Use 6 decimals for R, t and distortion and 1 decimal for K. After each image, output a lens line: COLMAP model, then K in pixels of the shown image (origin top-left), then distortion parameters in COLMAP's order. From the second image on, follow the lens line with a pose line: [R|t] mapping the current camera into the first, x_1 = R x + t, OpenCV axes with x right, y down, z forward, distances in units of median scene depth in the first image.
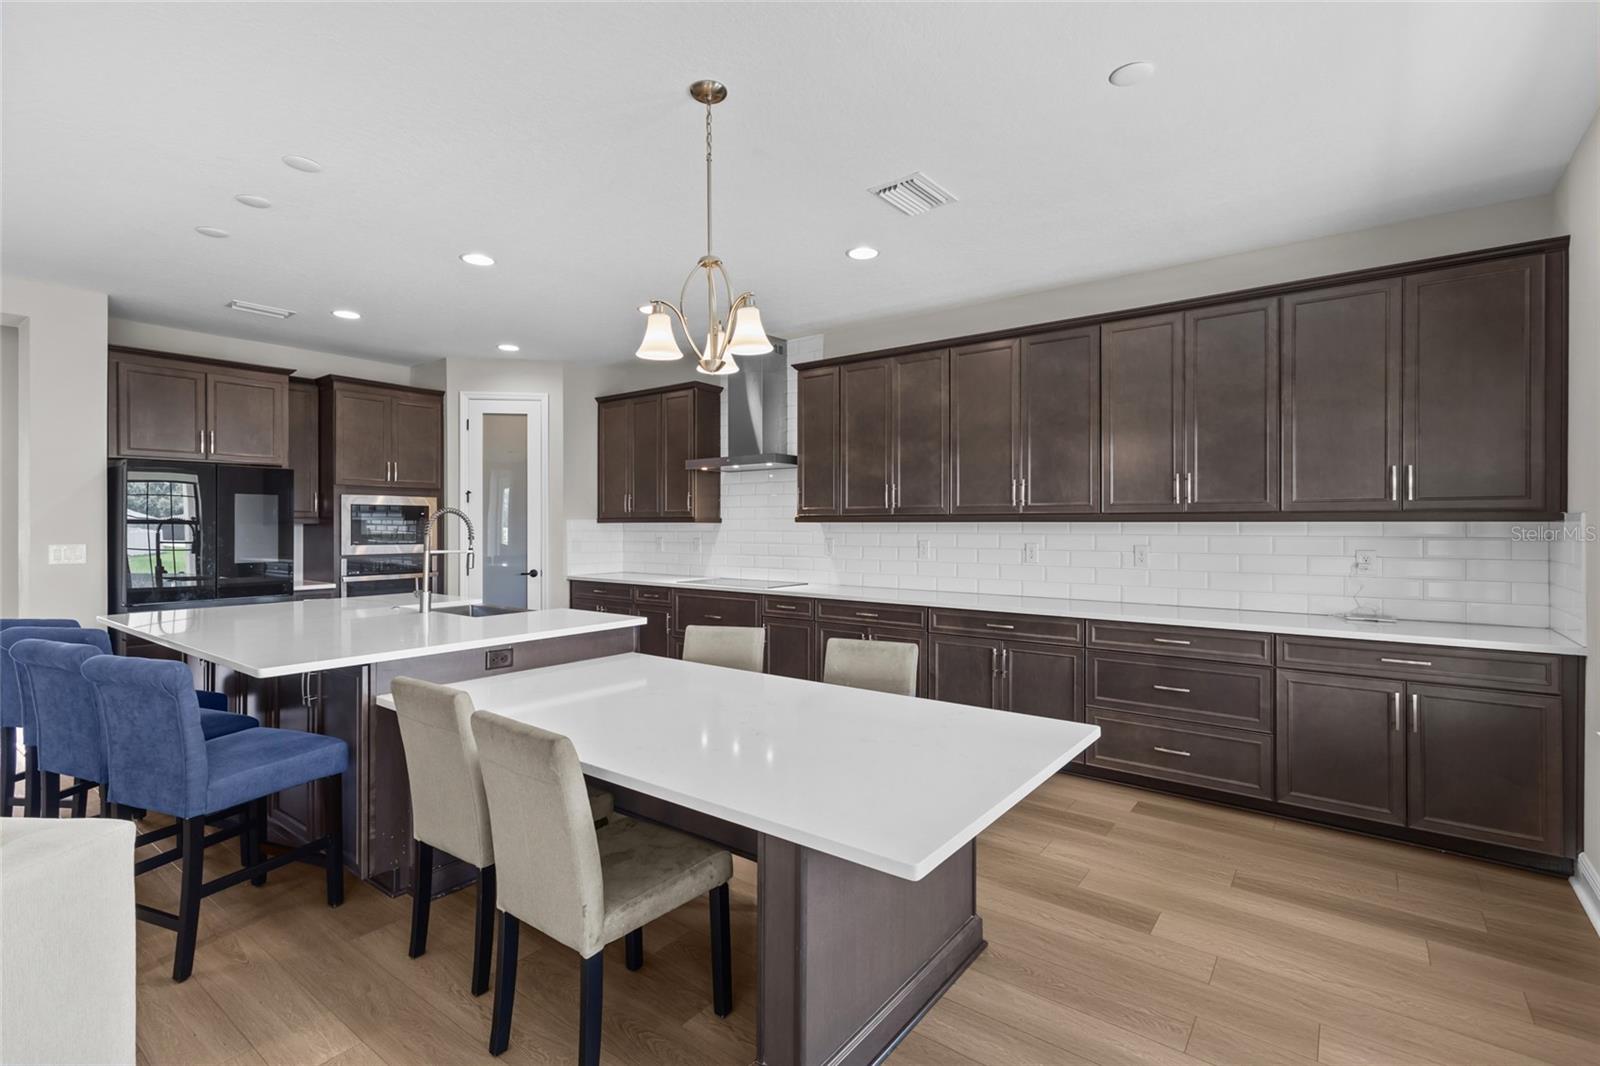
lens RADIAL K [[740.2, 0, 791.8], [0, 740.2, 522.6], [0, 0, 1]] dist [0.004498, 0.000174]
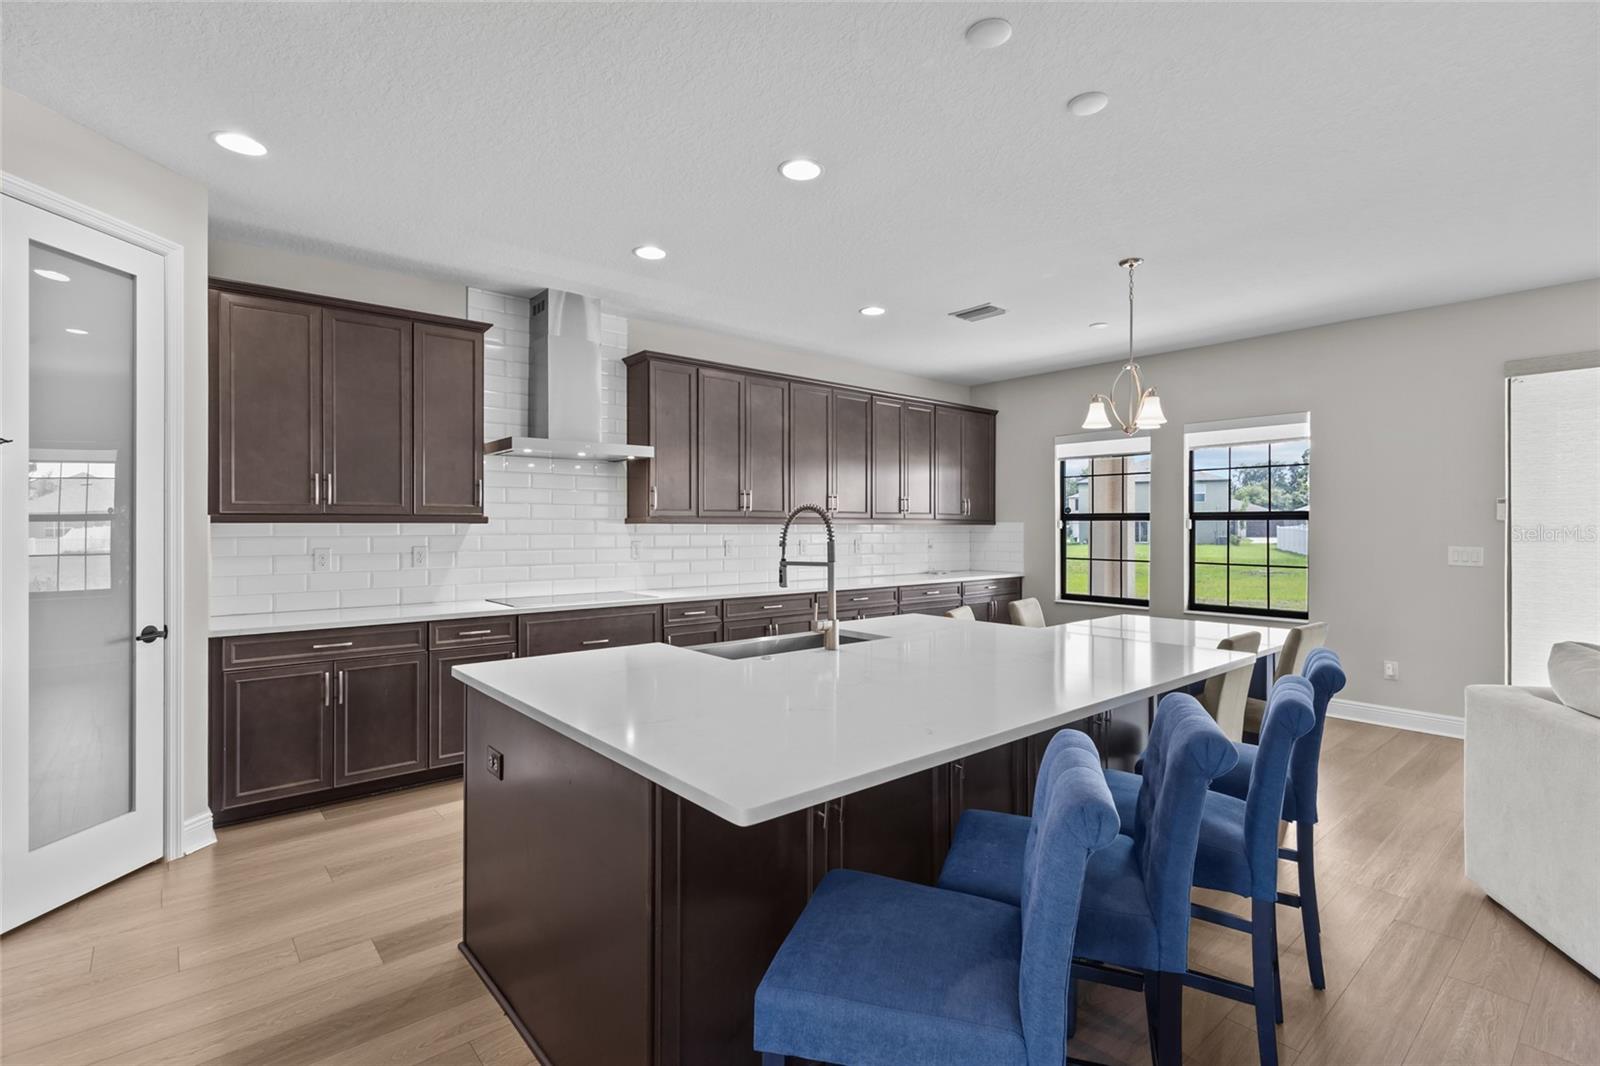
lens RADIAL K [[729.6, 0, 790.4], [0, 729.6, 531.5], [0, 0, 1]] dist [-0.001231, 0.000032]
pose [[0.221469, -0.010141, 0.975115, -0.902746], [-0.006322, 0.999910, 0.011834, -0.002809], [-0.975147, -0.008786, 0.221385, 0.679961]]
